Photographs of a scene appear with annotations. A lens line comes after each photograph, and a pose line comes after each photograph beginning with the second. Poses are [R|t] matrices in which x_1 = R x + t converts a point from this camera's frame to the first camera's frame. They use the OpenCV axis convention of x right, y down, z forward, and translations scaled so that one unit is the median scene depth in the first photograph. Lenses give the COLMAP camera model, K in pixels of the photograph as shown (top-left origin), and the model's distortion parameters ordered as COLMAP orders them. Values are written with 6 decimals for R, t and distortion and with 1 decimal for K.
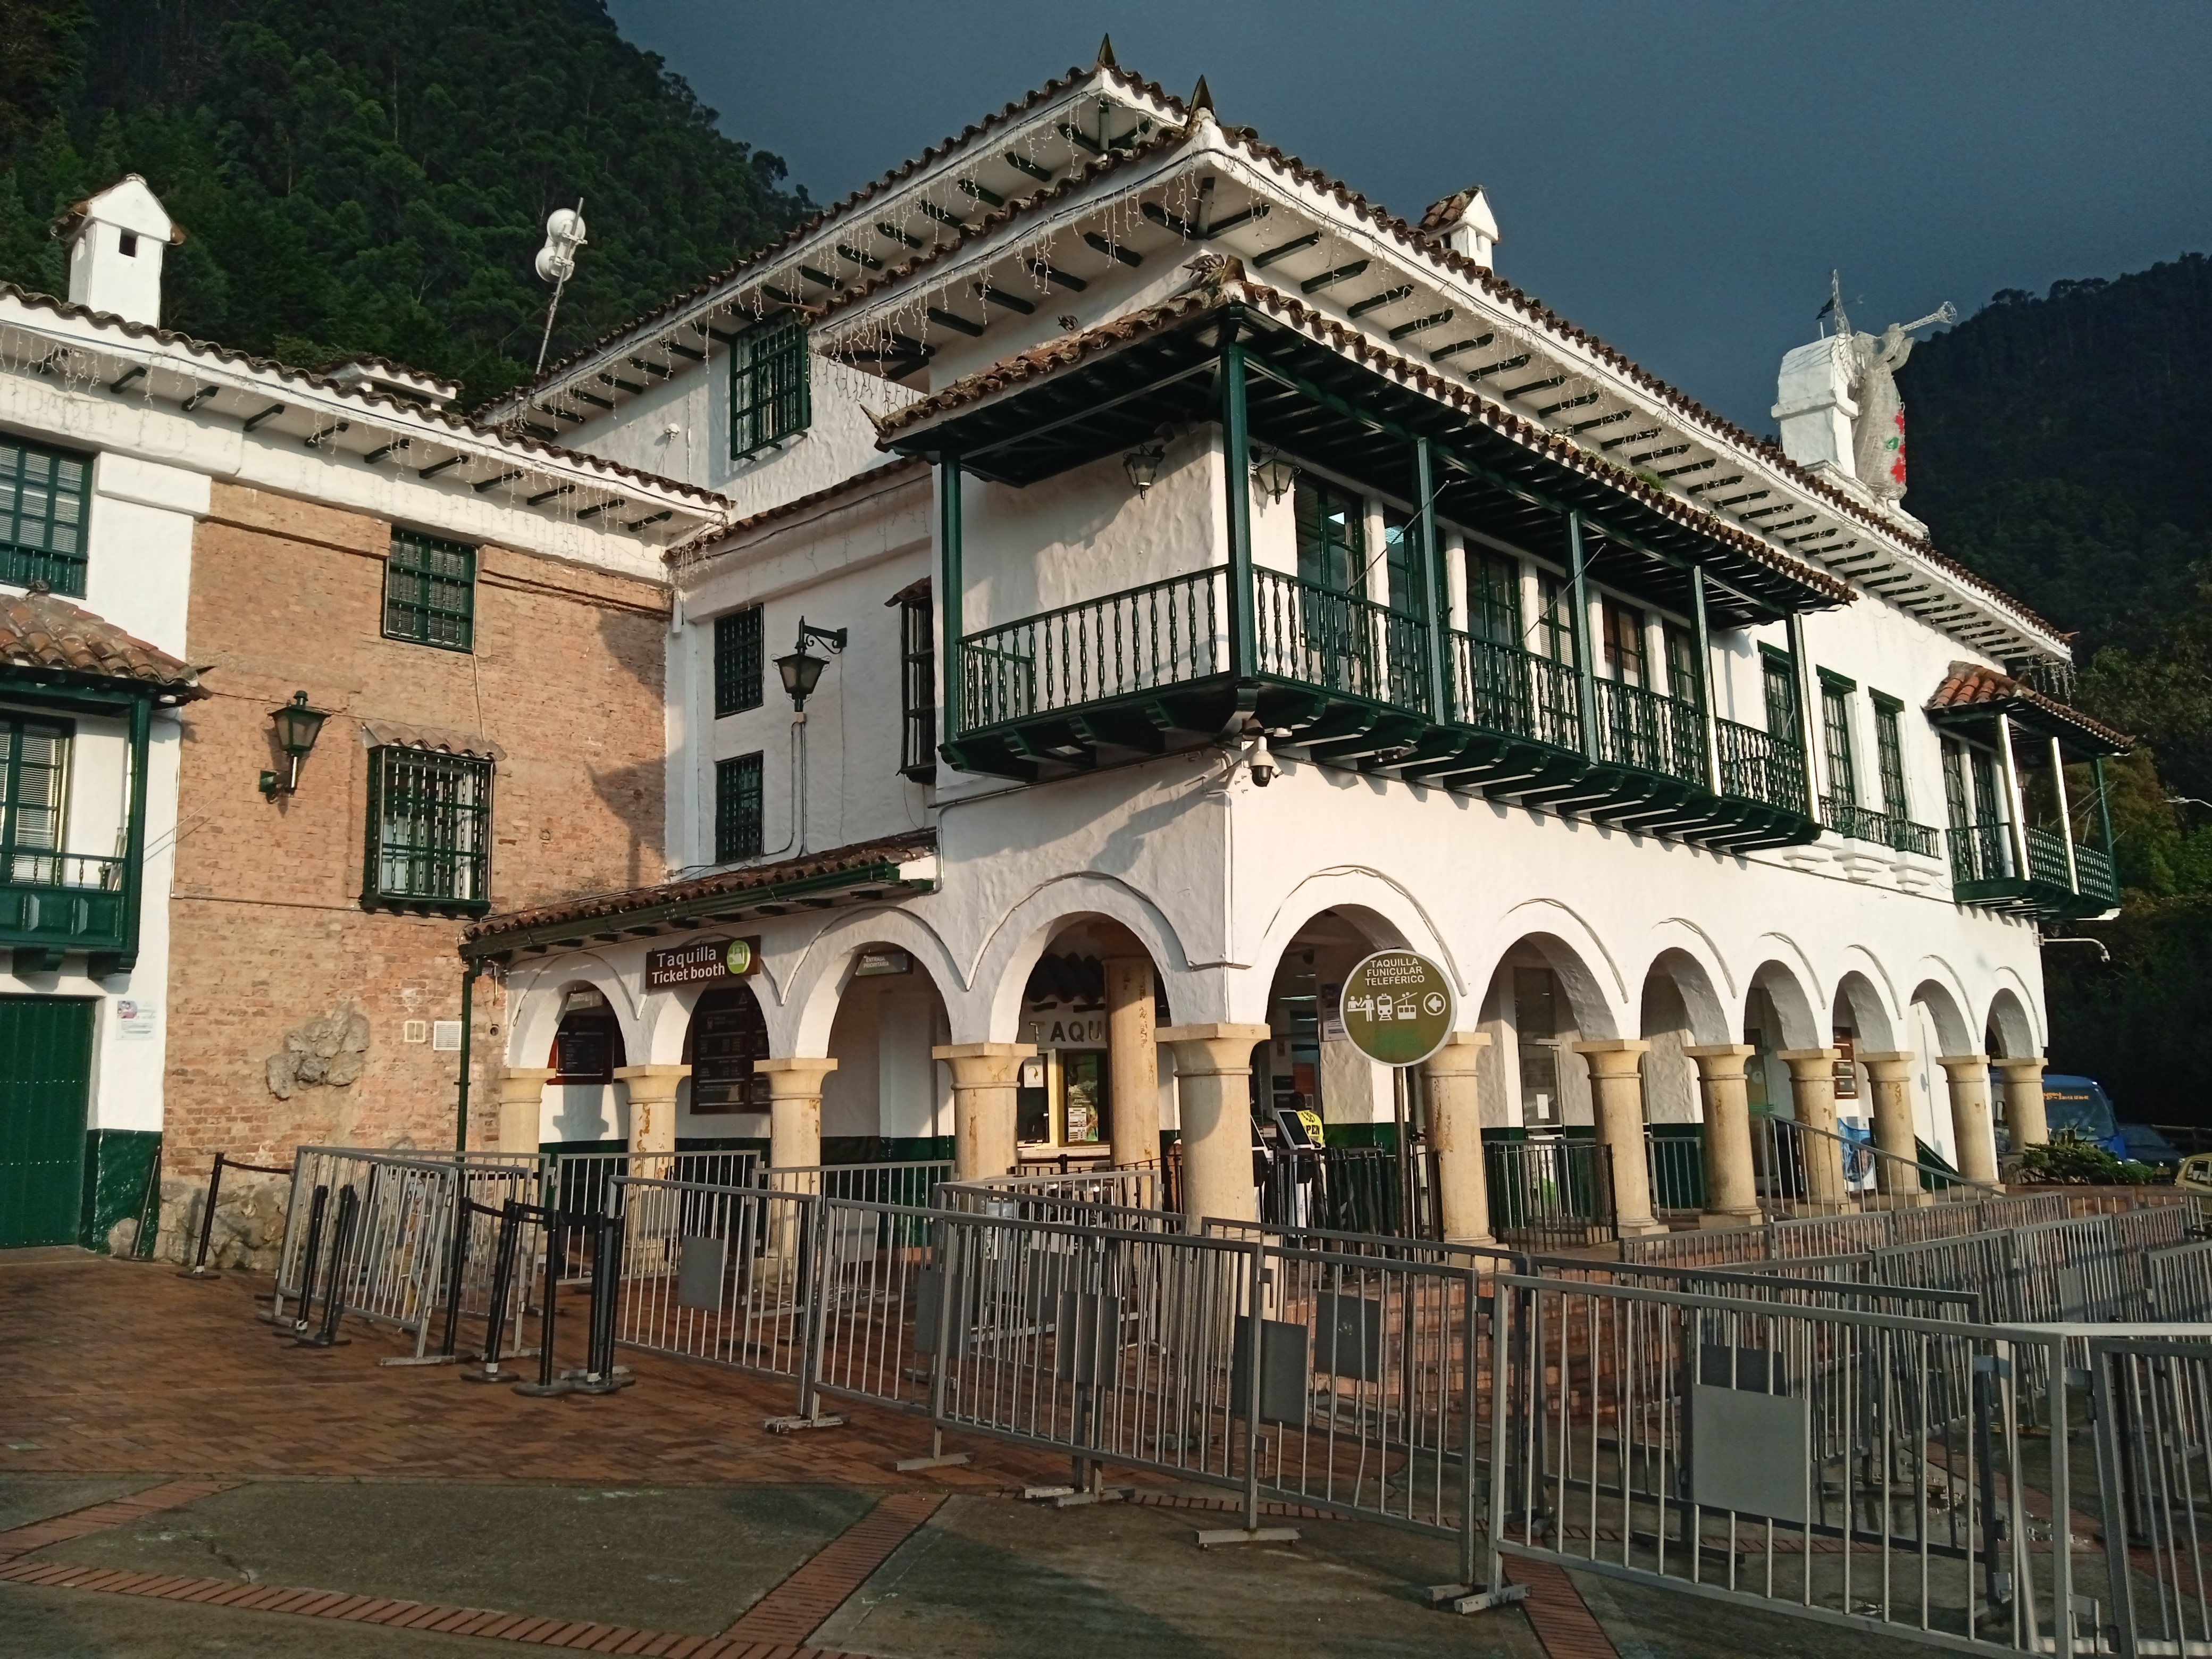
lens RADIAL K [[1790.9, 0, 1104.4], [0, 1790.9, 814.2], [0, 0, 1]] dist [0.095553, -0.164618]
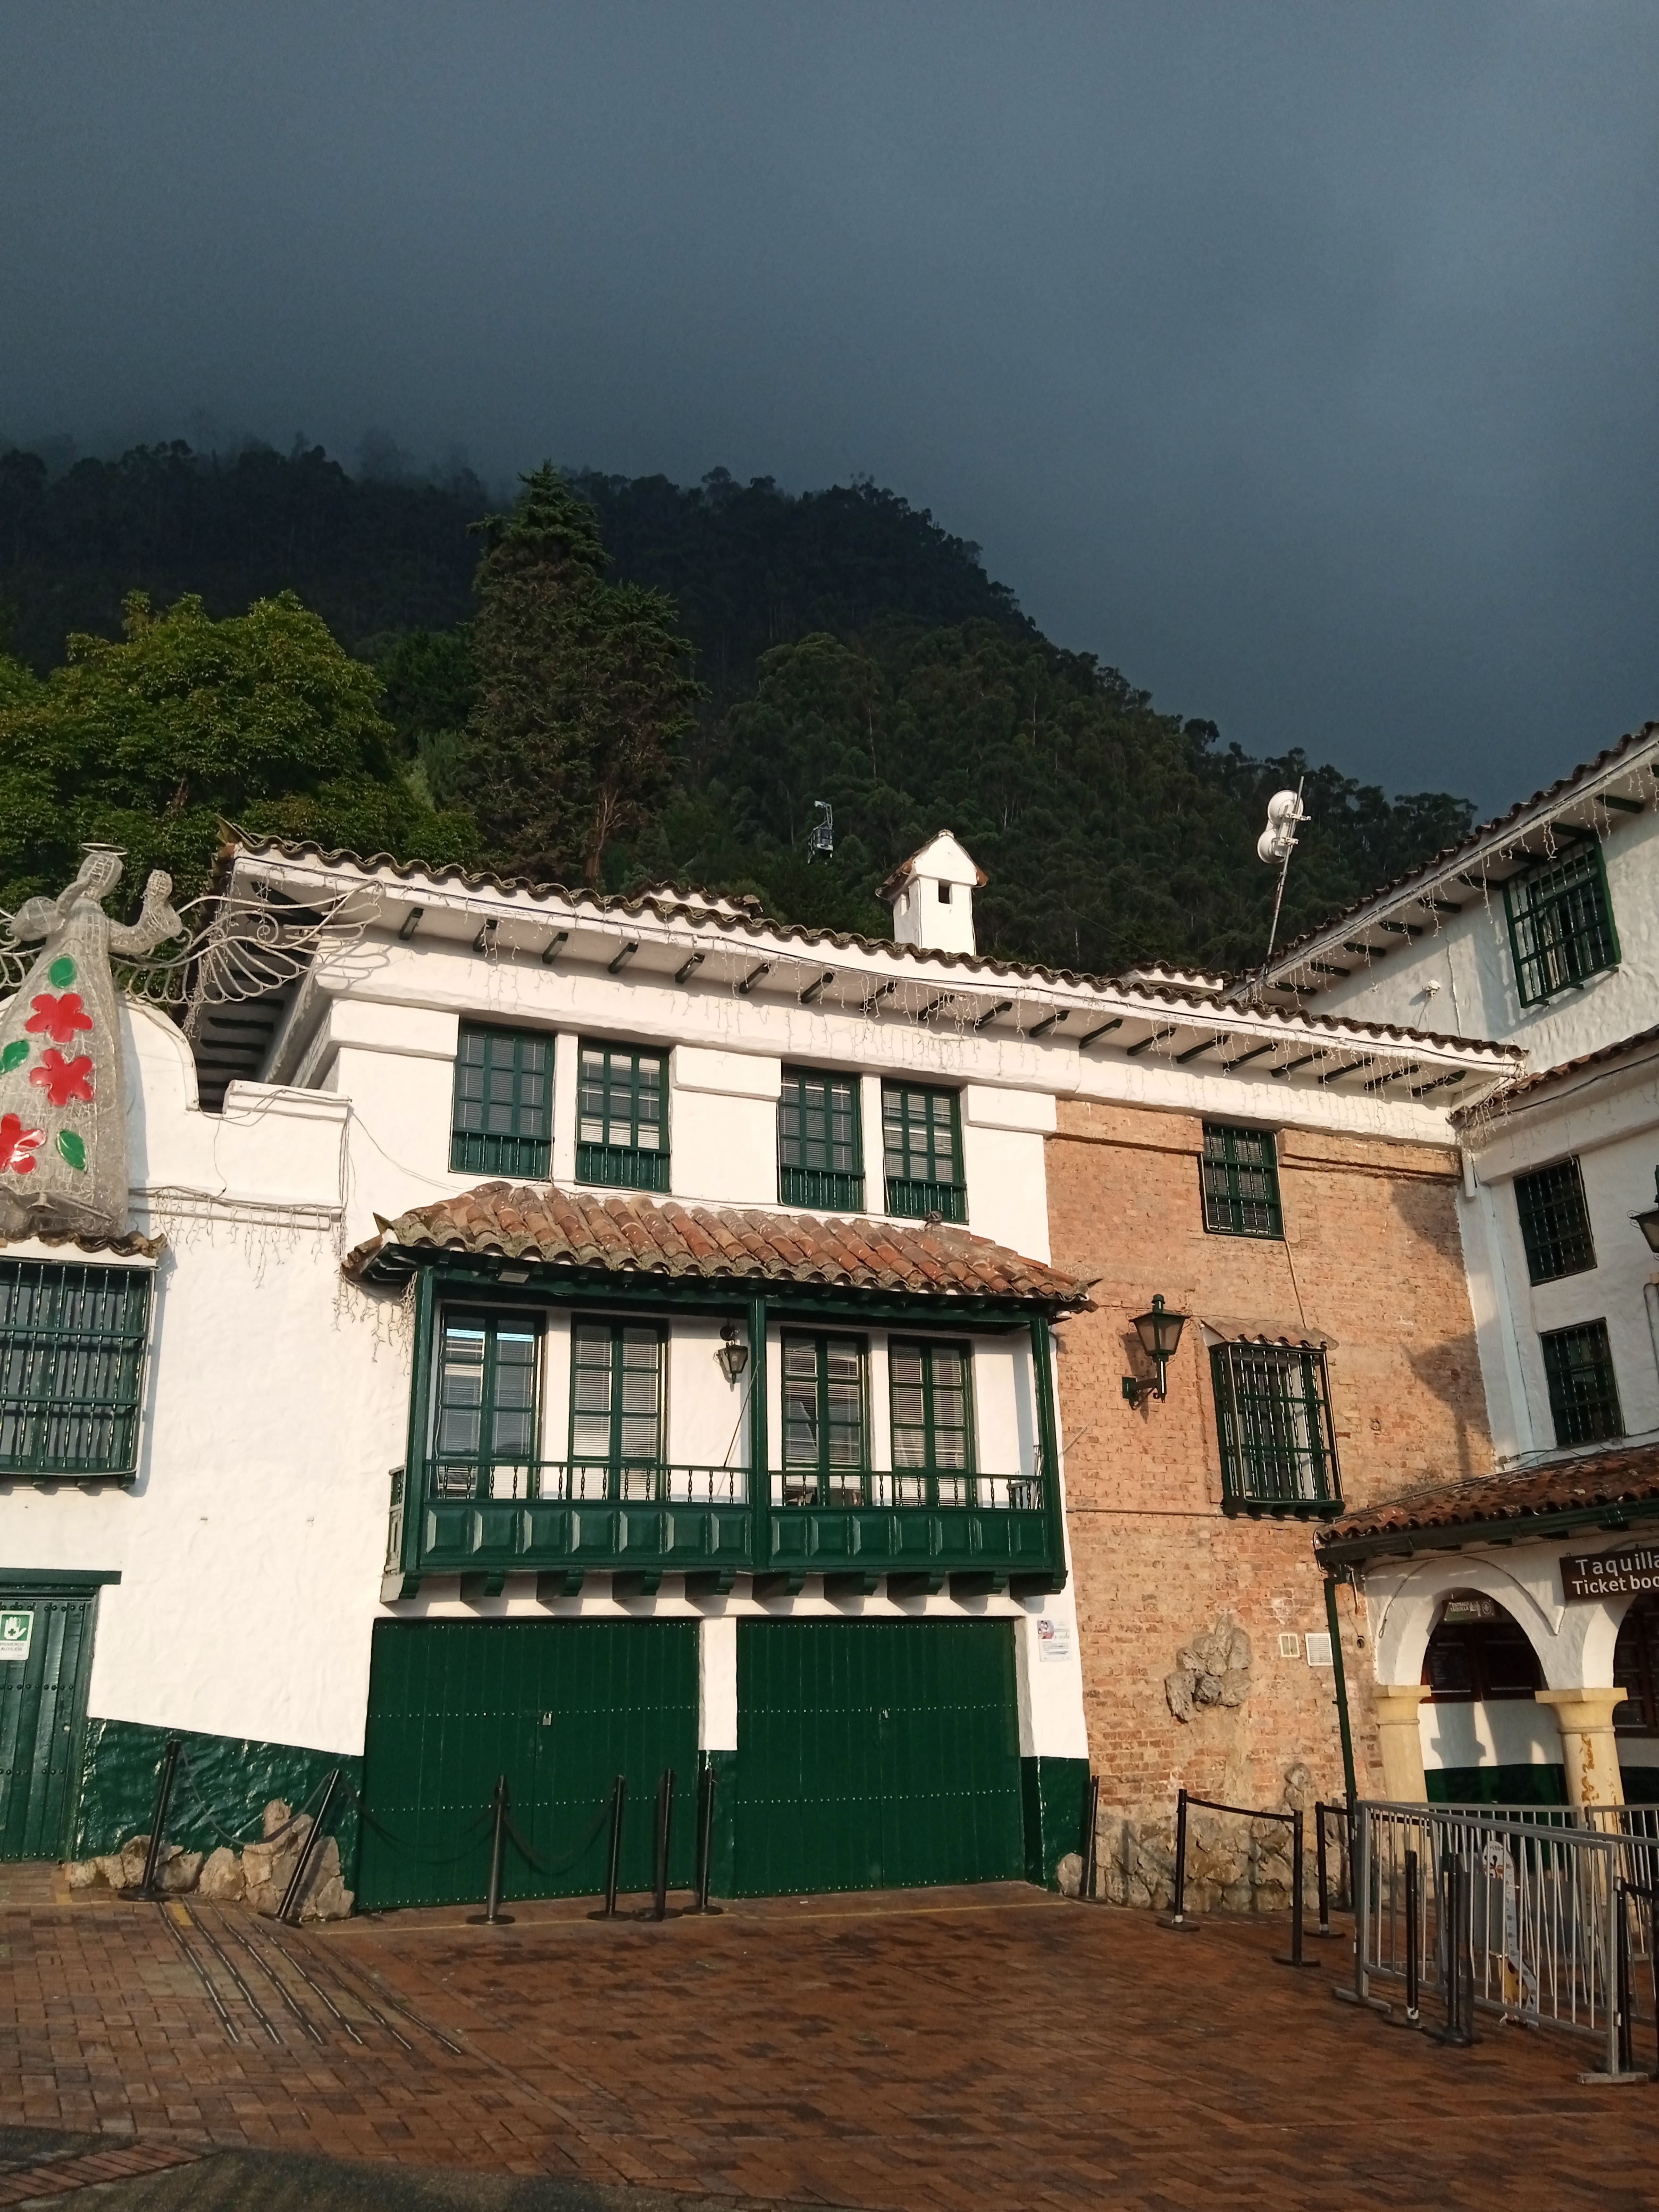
lens RADIAL K [[1790.9, 0, 845.6], [0, 1790.9, 1097.5], [0, 0, 1]] dist [0.095553, -0.164618]
pose [[0.918650, -0.121242, -0.376008, -0.223661], [0.065670, 0.985367, -0.157285, -0.031632], [0.389575, 0.119798, 0.913170, 0.010993]]
